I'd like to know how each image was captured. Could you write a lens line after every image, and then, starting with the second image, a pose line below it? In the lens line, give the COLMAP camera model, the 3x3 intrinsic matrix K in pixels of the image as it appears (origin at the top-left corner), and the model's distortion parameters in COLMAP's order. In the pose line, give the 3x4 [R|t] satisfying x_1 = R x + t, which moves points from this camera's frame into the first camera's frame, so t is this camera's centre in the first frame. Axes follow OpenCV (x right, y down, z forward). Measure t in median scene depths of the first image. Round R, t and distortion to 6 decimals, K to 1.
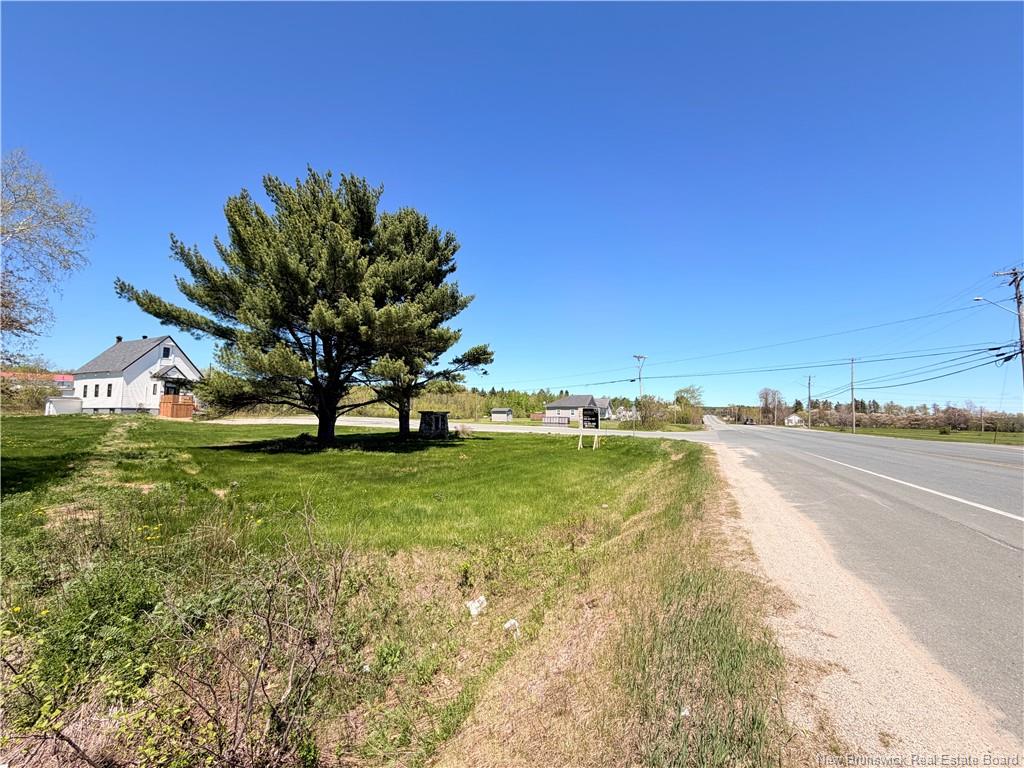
lens RADIAL K [[404.8, 0, 509.3], [0, 404.8, 385.1], [0, 0, 1]] dist [-0.002098, 0.000434]
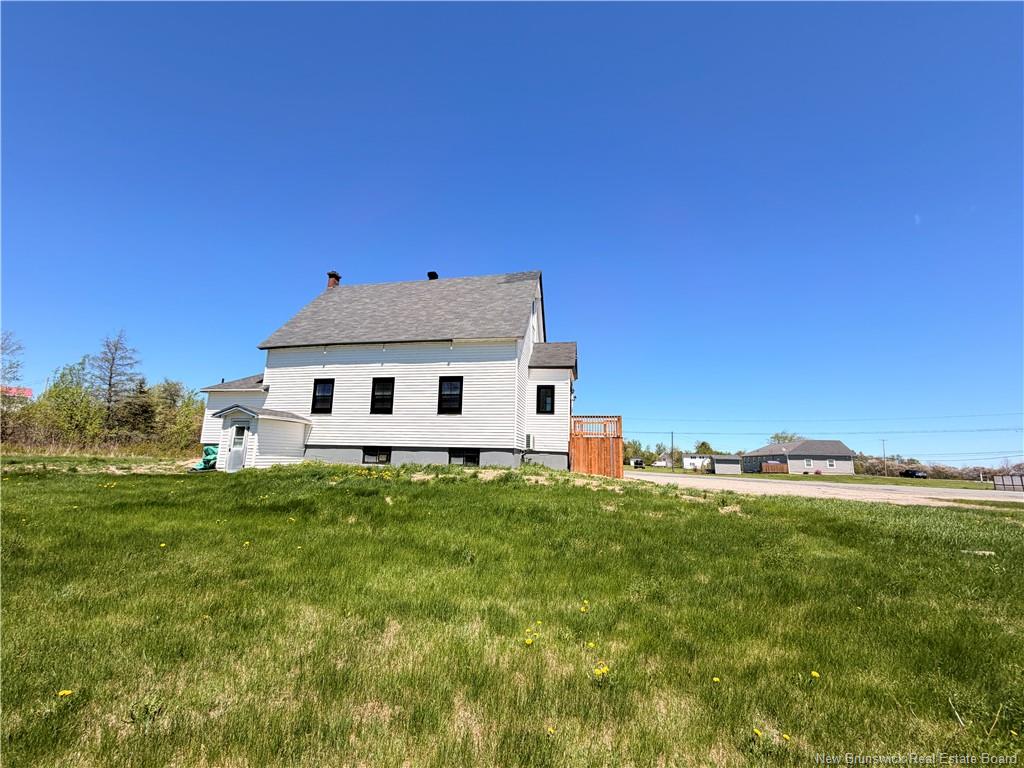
lens RADIAL K [[404.8, 0, 509.3], [0, 404.8, 385.1], [0, 0, 1]] dist [-0.002098, 0.000434]
pose [[0.981593, 0.043785, 0.185896, -0.967612], [-0.032091, 0.997339, -0.065454, 0.023305], [-0.188267, 0.058283, 0.980387, 0.639005]]
